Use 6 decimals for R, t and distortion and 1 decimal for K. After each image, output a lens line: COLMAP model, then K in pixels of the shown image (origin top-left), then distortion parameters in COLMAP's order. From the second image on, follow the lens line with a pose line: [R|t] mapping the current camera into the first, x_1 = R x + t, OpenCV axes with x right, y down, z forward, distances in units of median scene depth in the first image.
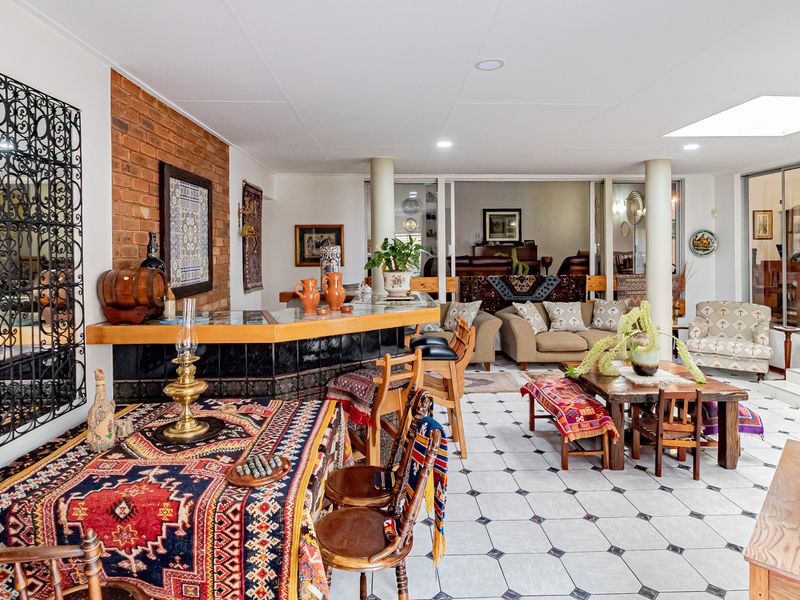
lens RADIAL K [[497.2, 0, 401.6], [0, 497.2, 256.3], [0, 0, 1]] dist [-0.000121, 0.000098]
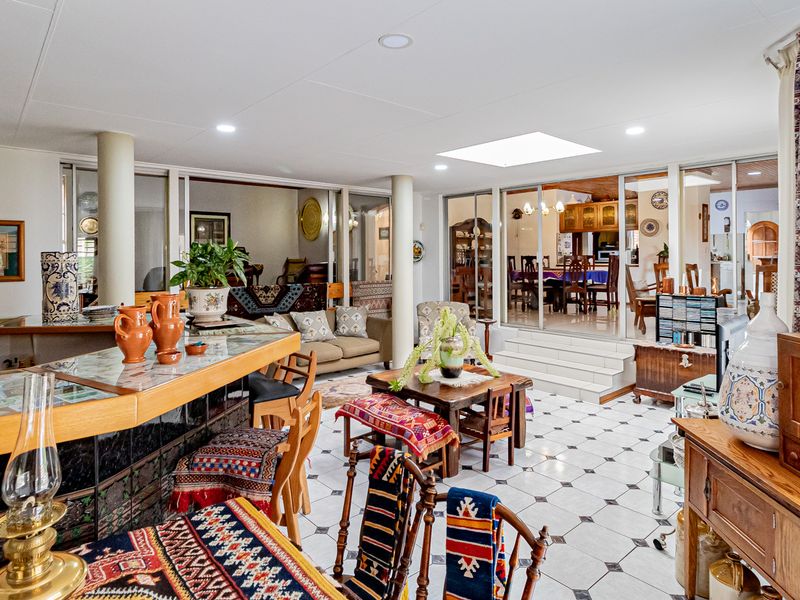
lens RADIAL K [[487.8, 0, 398.8], [0, 487.8, 259.8], [0, 0, 1]] dist [-0.000476, -0.001729]
pose [[0.779490, -0.002216, 0.626410, -0.157517], [0.006688, 0.999966, -0.004785, -0.003822], [-0.626379, 0.007919, 0.779479, 0.166964]]
